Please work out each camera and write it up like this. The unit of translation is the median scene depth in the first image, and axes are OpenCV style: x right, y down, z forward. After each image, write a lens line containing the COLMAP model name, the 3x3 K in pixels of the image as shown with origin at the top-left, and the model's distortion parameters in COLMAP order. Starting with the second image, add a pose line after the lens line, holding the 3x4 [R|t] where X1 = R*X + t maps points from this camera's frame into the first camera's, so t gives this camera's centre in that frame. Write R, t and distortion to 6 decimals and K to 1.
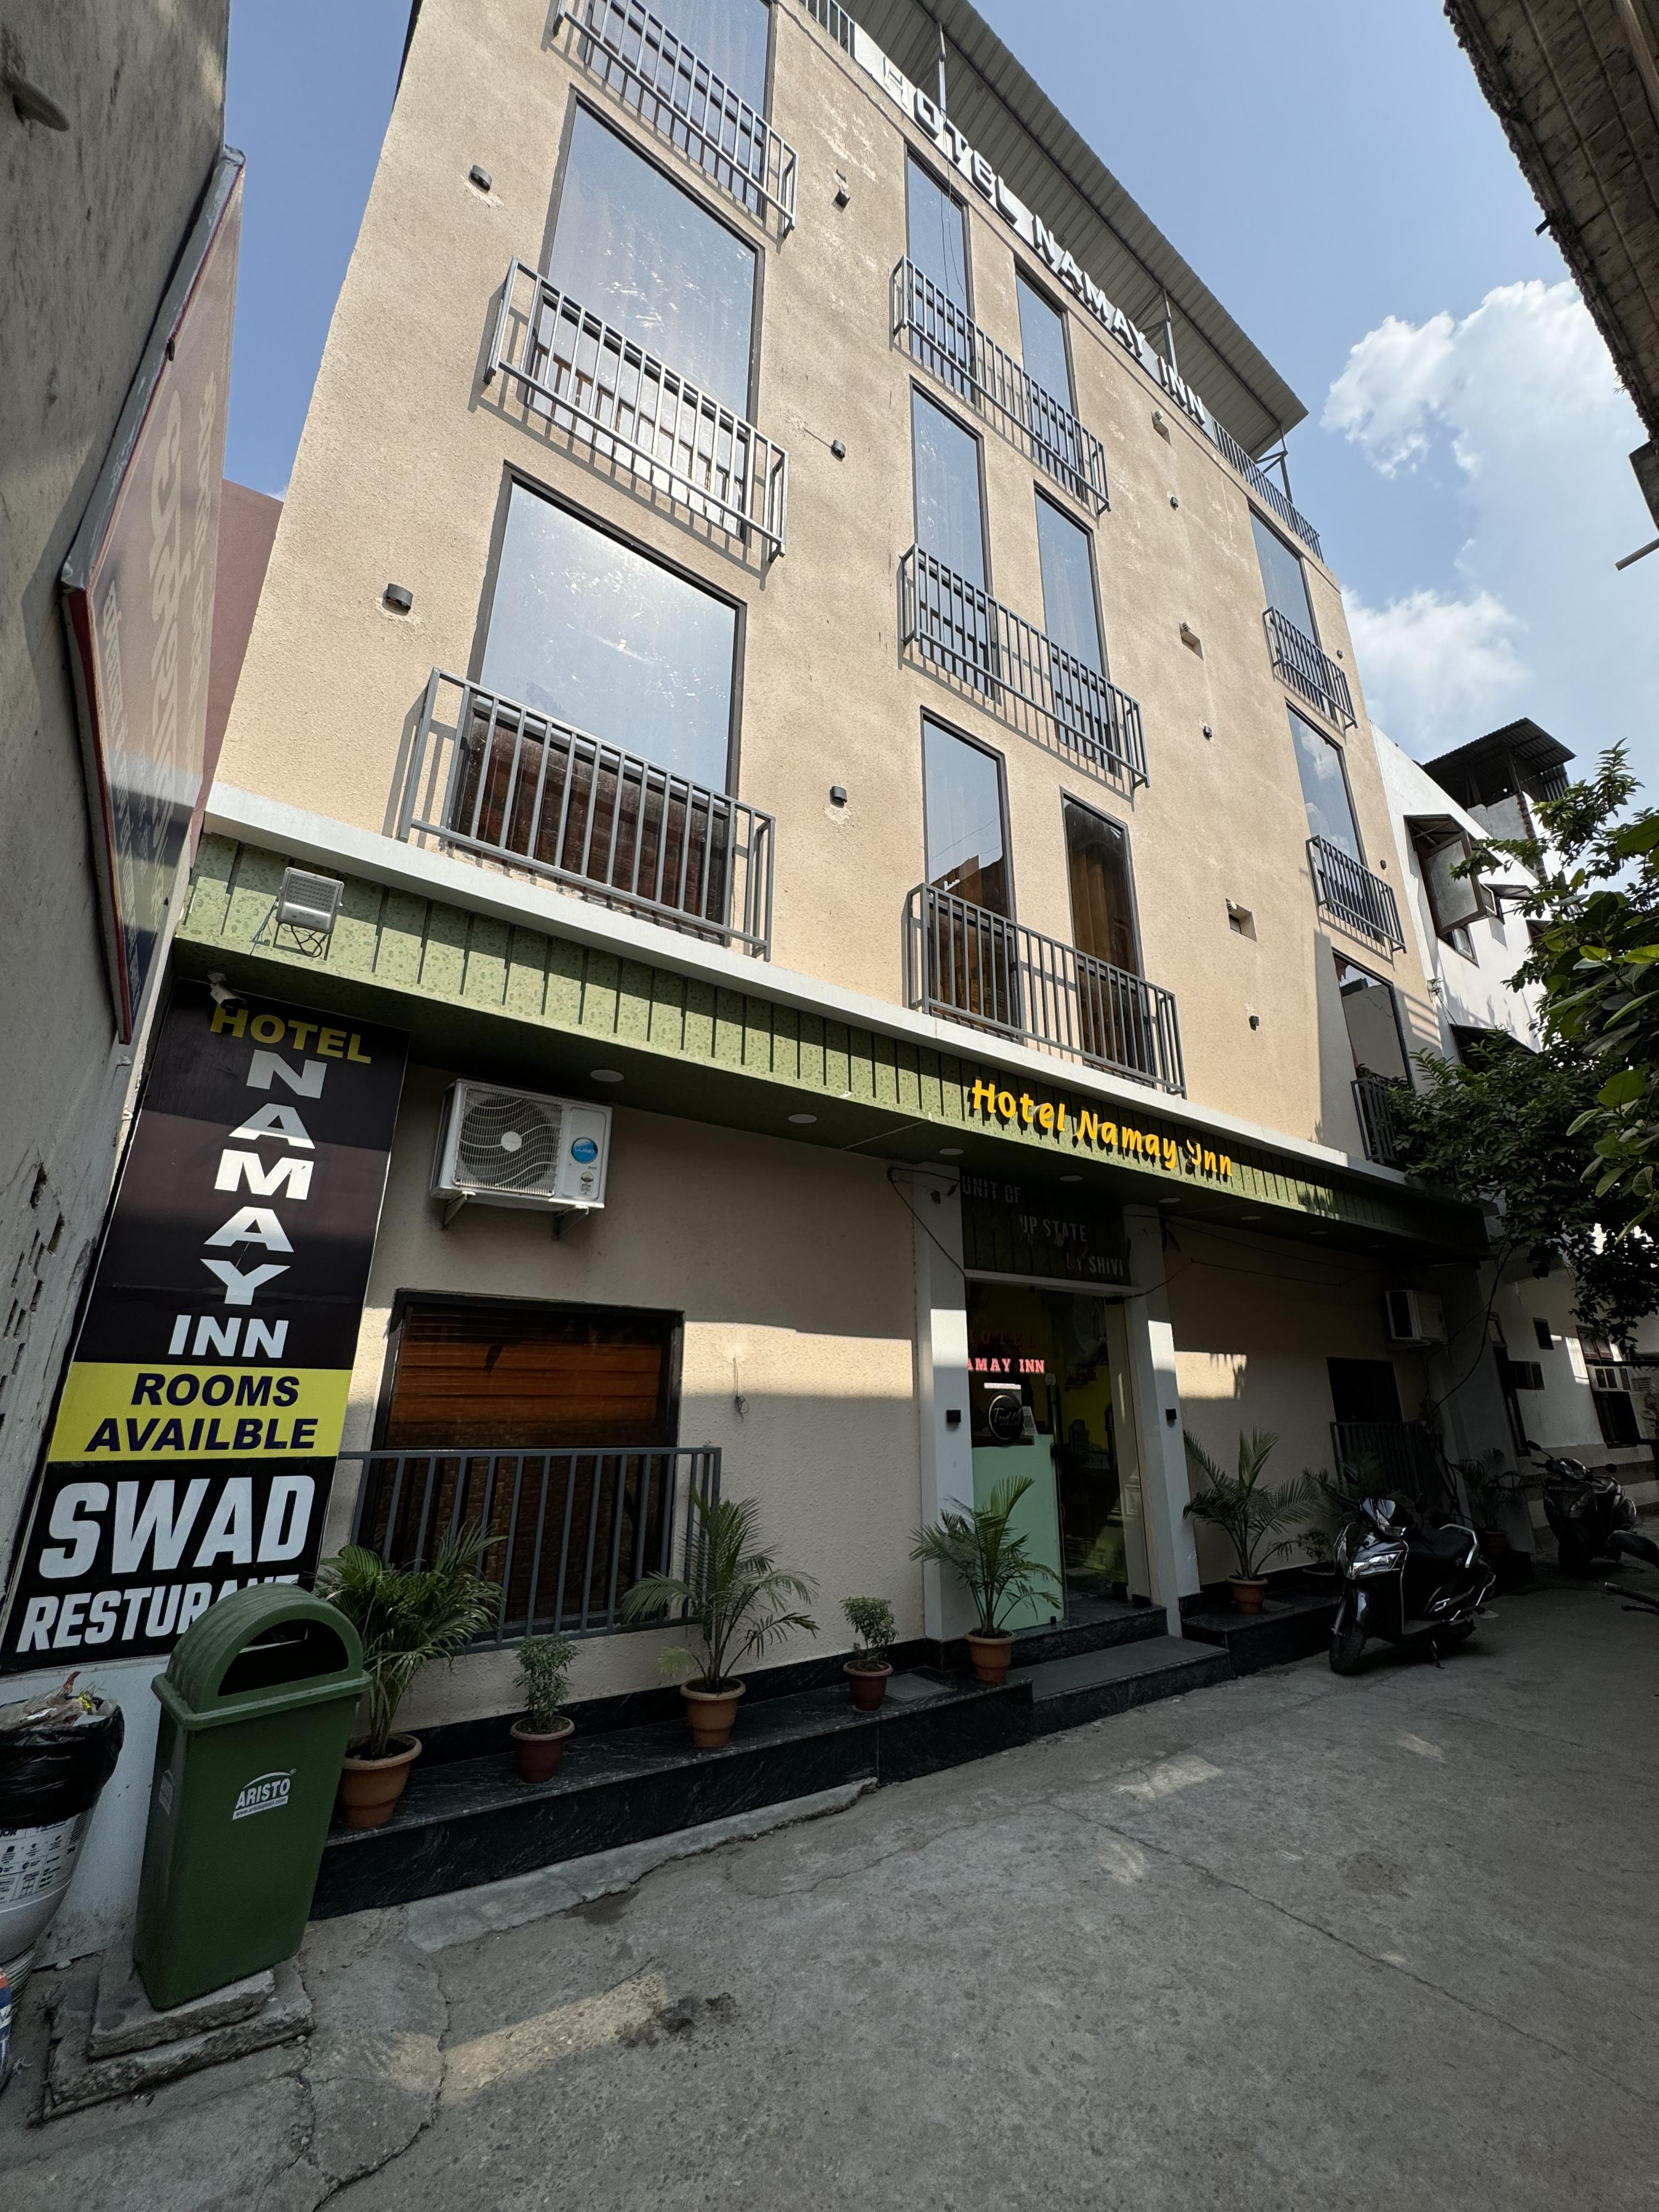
lens RADIAL K [[881.0, 0, 829.7], [0, 881.0, 1103.8], [0, 0, 1]] dist [-0.003093, 0.000096]
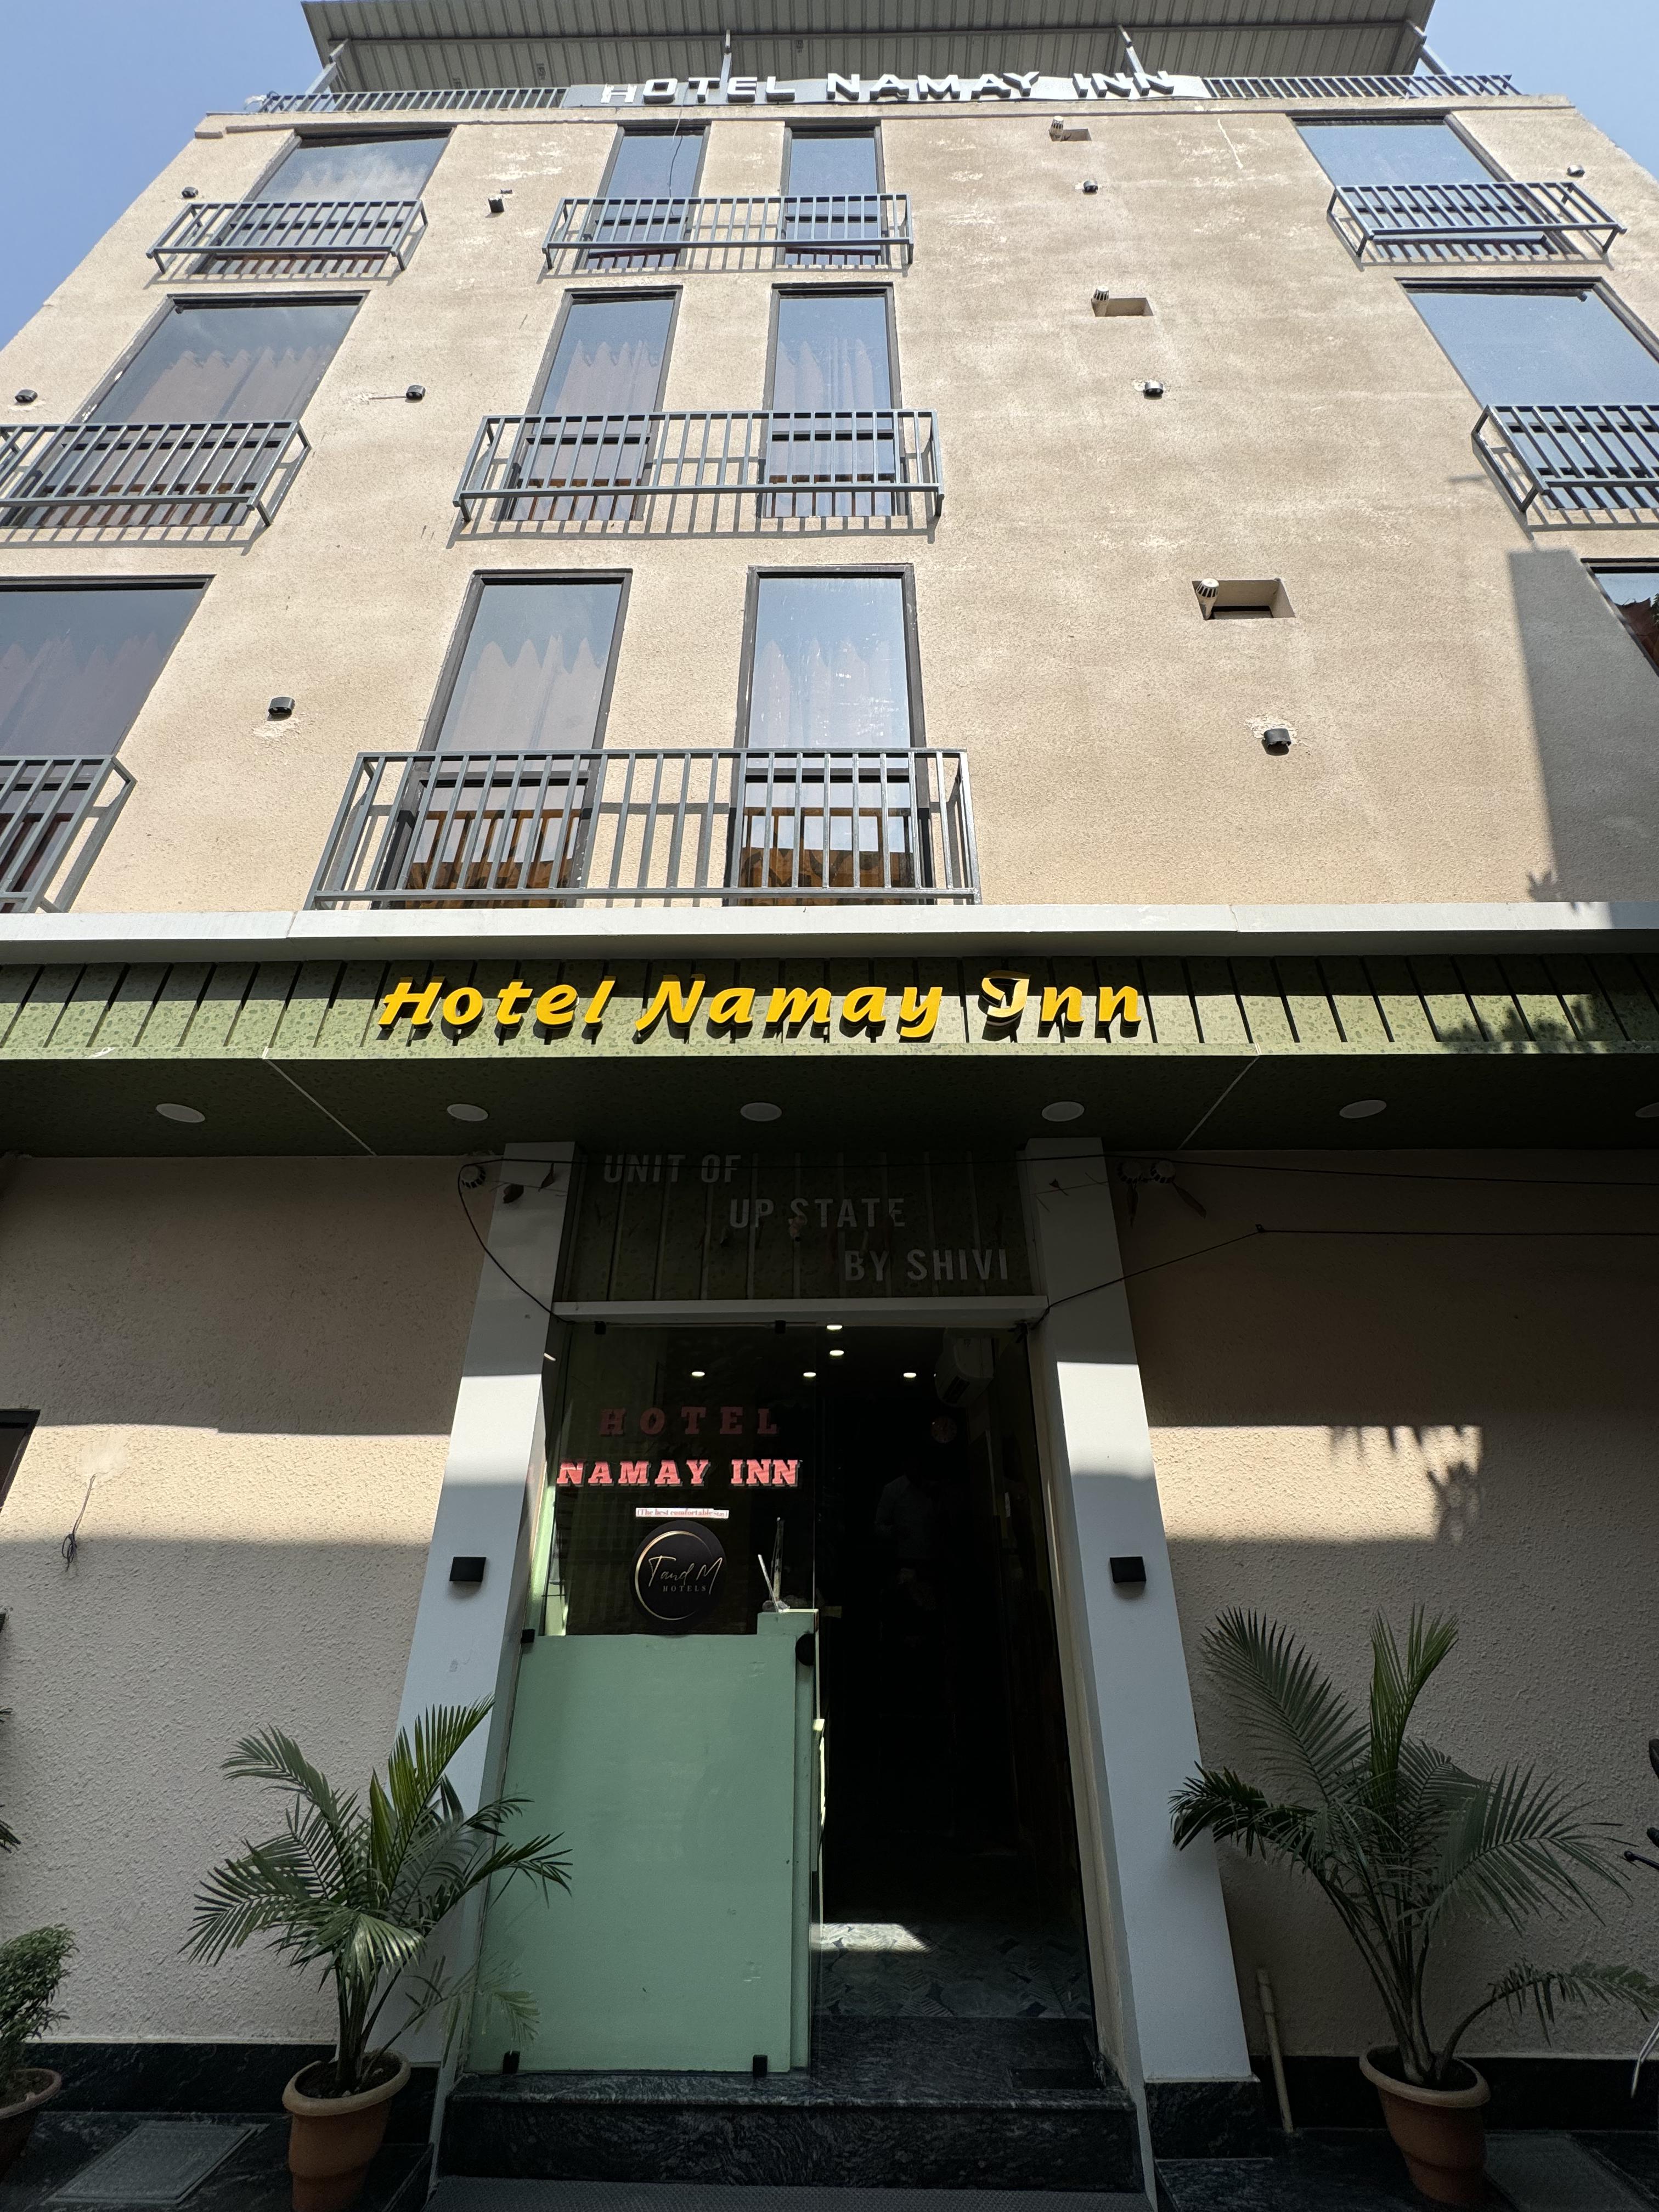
lens RADIAL K [[881.0, 0, 831.2], [0, 881.0, 1105.4], [0, 0, 1]] dist [-0.003093, 0.000096]
pose [[0.803224, -0.285509, -0.522796, 0.644305], [0.192458, 0.954966, -0.225833, 0.230153], [0.563730, 0.080778, 0.822000, 0.613241]]
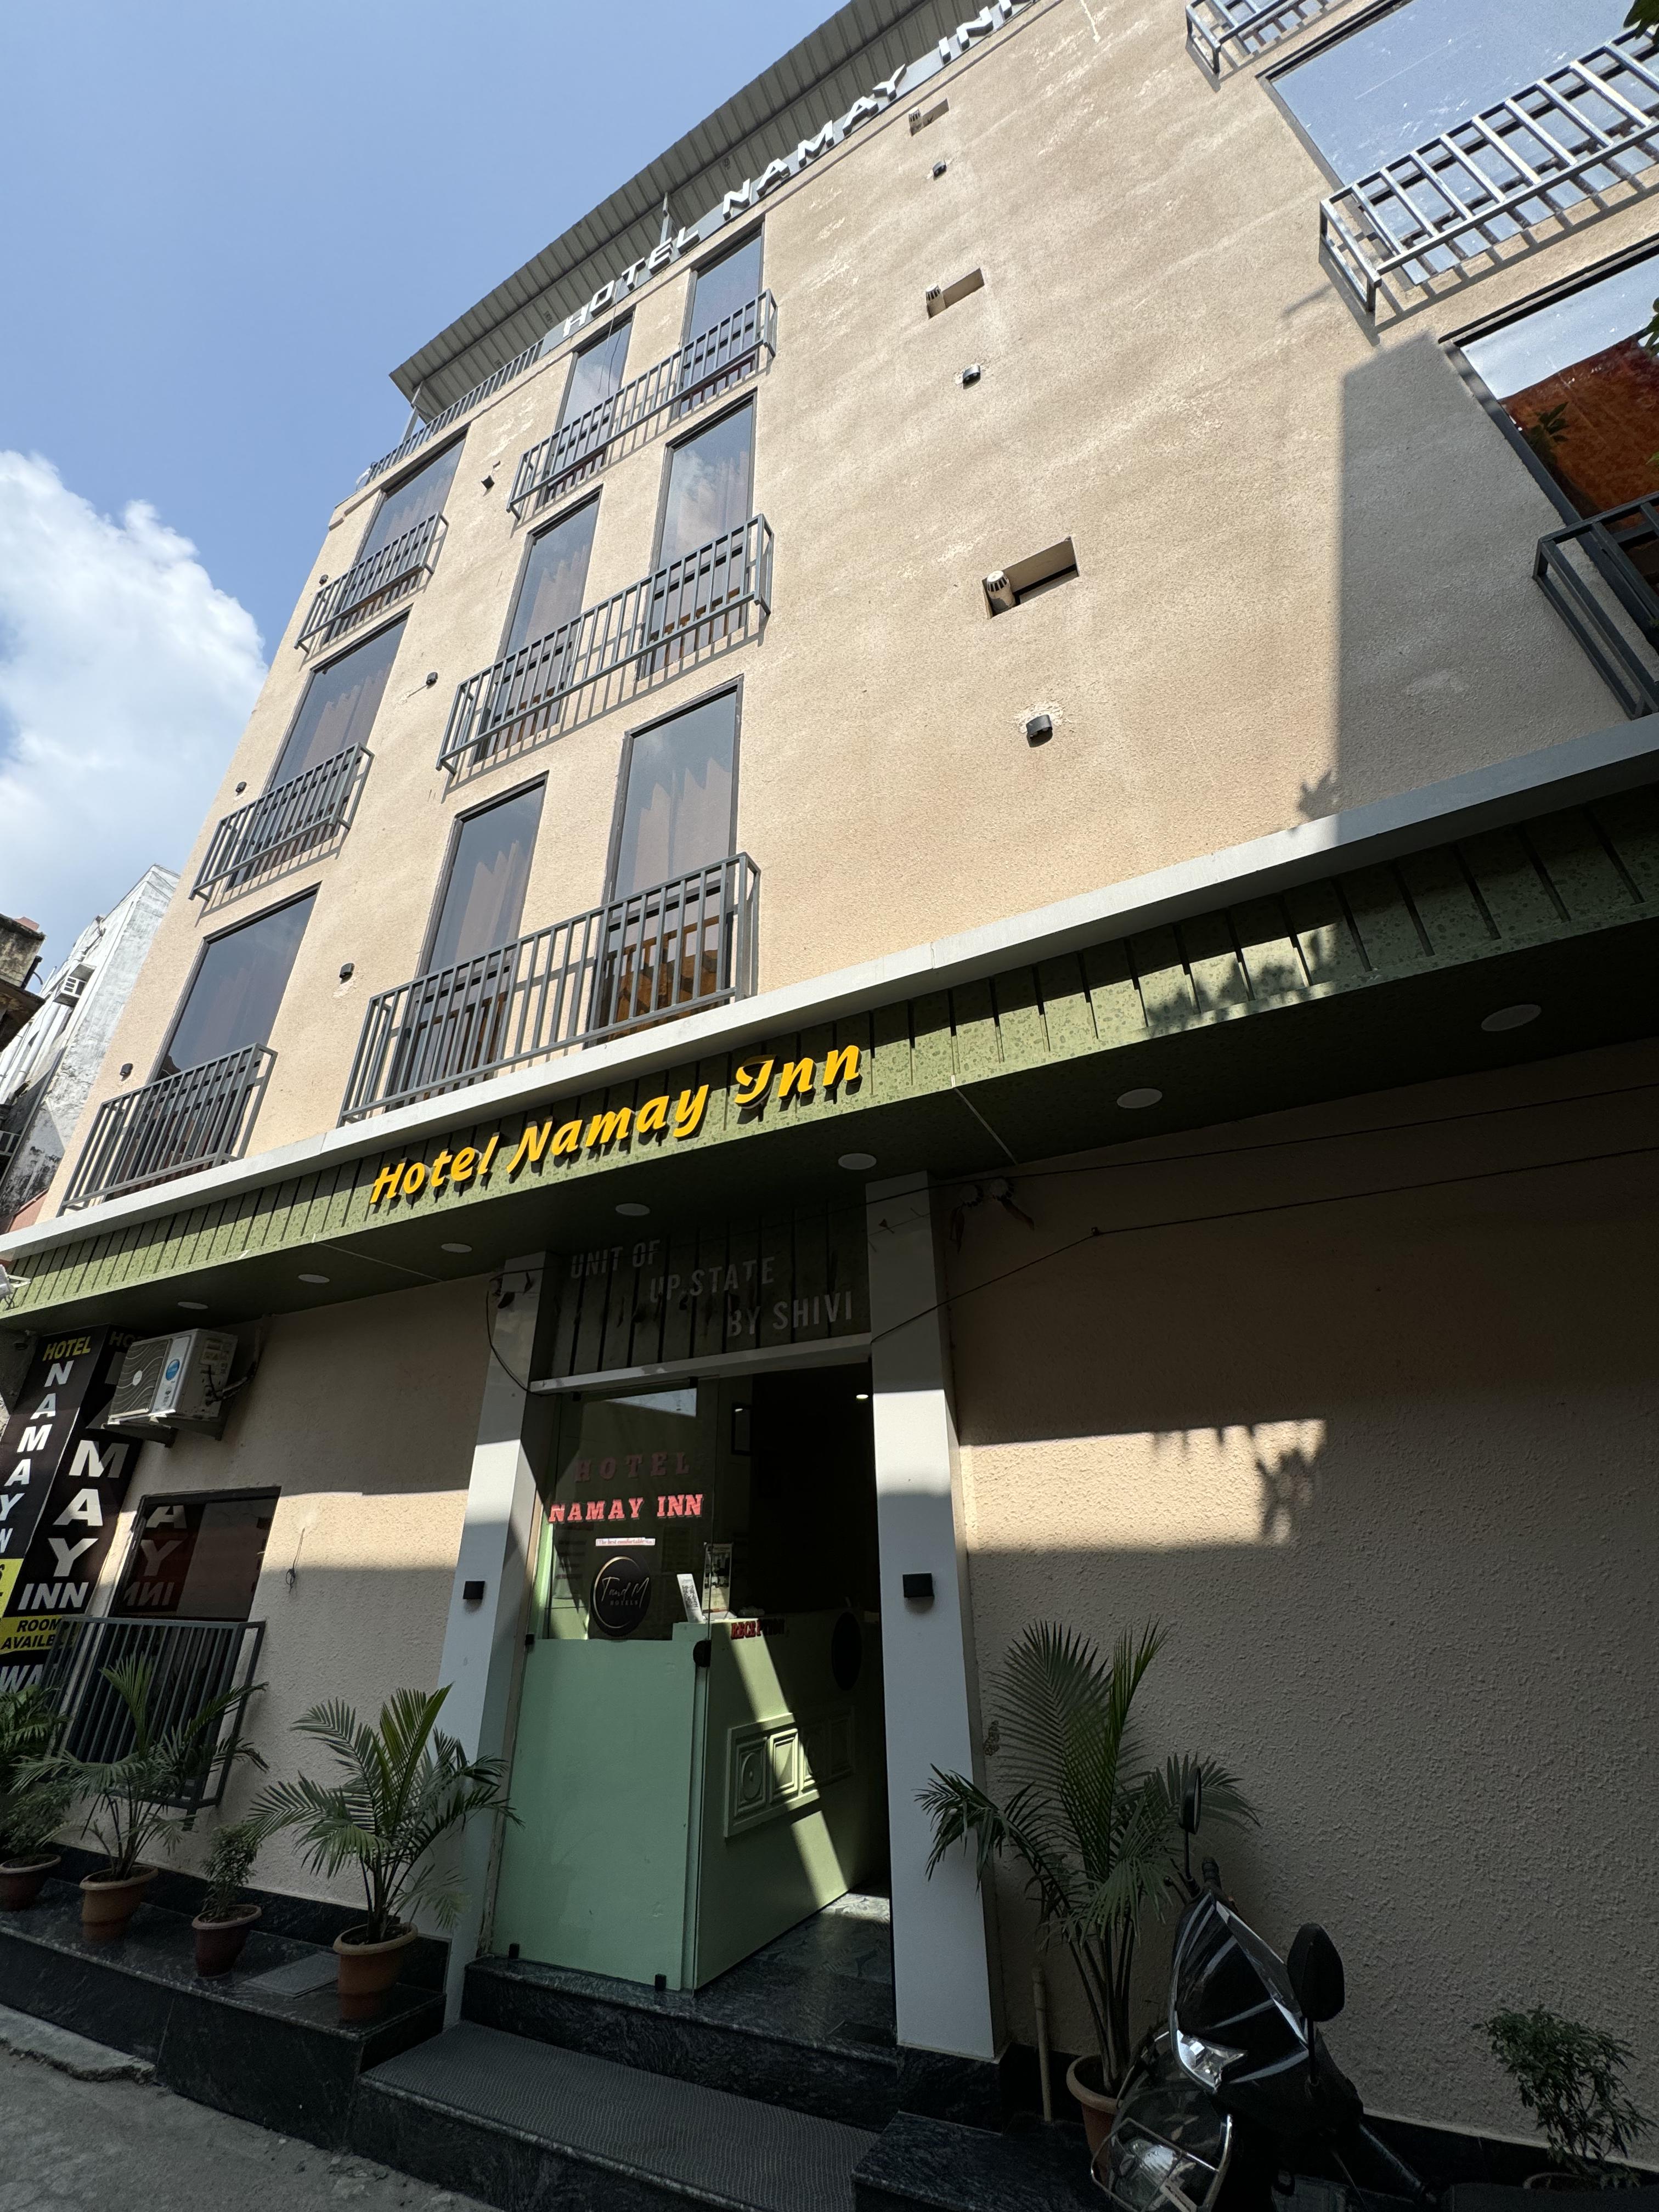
lens RADIAL K [[881.0, 0, 832.6], [0, 881.0, 1104.8], [0, 0, 1]] dist [-0.003093, 0.000096]
pose [[0.459042, -0.428619, -0.778182, 0.967421], [0.297786, 0.899483, -0.319770, 0.293168], [0.837021, -0.084944, 0.540537, 0.829351]]
